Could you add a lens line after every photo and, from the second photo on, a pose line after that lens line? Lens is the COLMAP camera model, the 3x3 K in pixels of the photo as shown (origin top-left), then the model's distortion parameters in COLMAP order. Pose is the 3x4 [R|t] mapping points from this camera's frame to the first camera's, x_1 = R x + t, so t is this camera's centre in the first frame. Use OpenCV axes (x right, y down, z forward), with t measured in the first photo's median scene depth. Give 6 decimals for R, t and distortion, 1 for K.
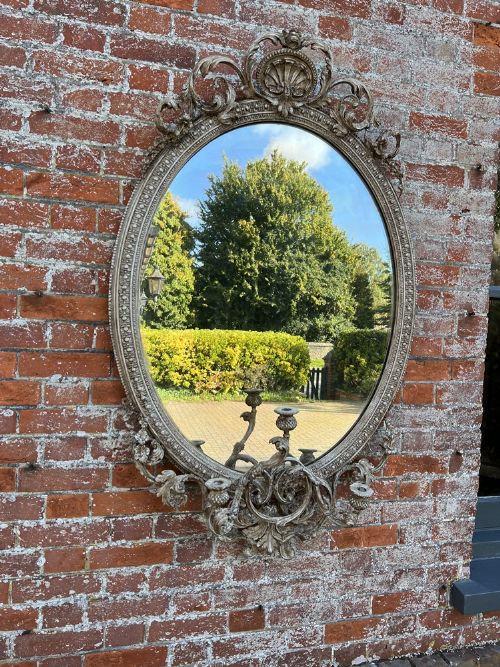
lens RADIAL K [[485.2, 0, 249.0], [0, 485.2, 341.8], [0, 0, 1]] dist [0.030309, -0.037381]
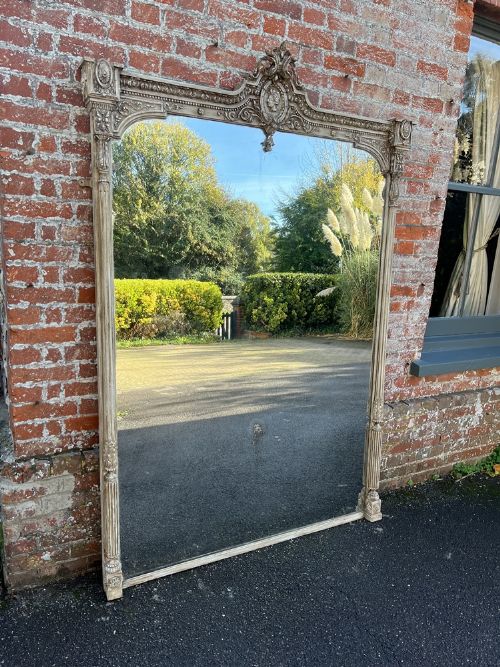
lens RADIAL K [[485.2, 0, 242.4], [0, 485.2, 334.8], [0, 0, 1]] dist [0.030309, -0.037381]
pose [[0.973940, -0.032096, 0.224525, -0.562396], [-0.012753, 0.980621, 0.195501, 0.081030], [-0.226449, -0.193269, 0.954656, -0.491706]]
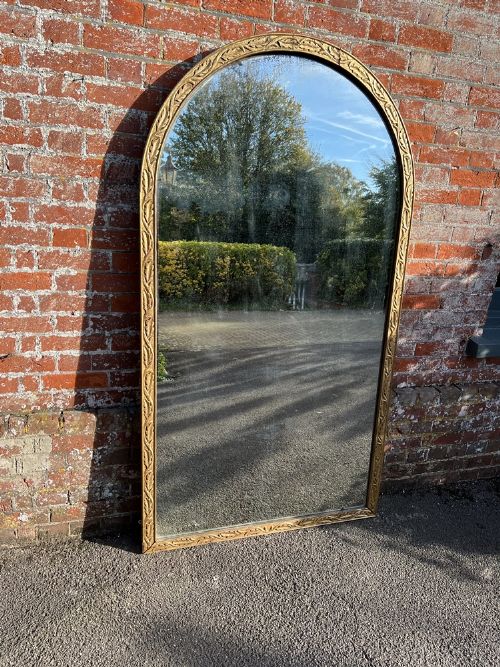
lens RADIAL K [[485.2, 0, 248.1], [0, 485.2, 334.9], [0, 0, 1]] dist [0.030309, -0.037381]
pose [[0.998011, 0.016190, 0.060927, -0.325049], [-0.031926, 0.963161, 0.267023, 0.132302], [-0.054360, -0.268437, 0.961762, -0.335968]]
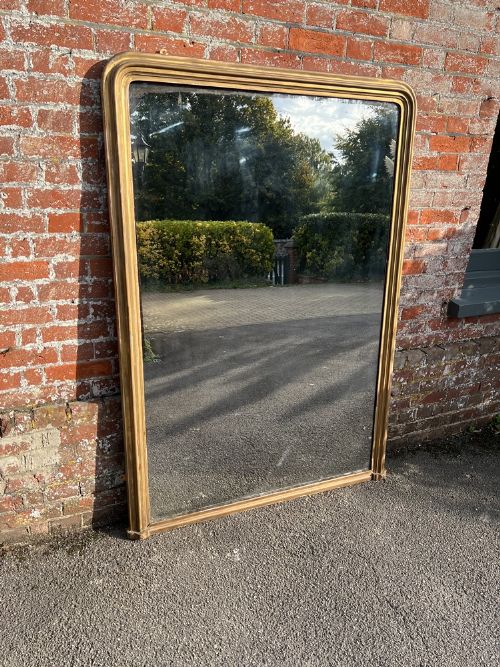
lens RADIAL K [[485.2, 0, 240.5], [0, 485.2, 336.0], [0, 0, 1]] dist [0.030309, -0.037381]
pose [[0.986430, -0.063035, 0.151601, -0.459077], [0.013600, 0.951560, 0.307162, 0.141572], [-0.163619, -0.300932, 0.939505, -0.327696]]
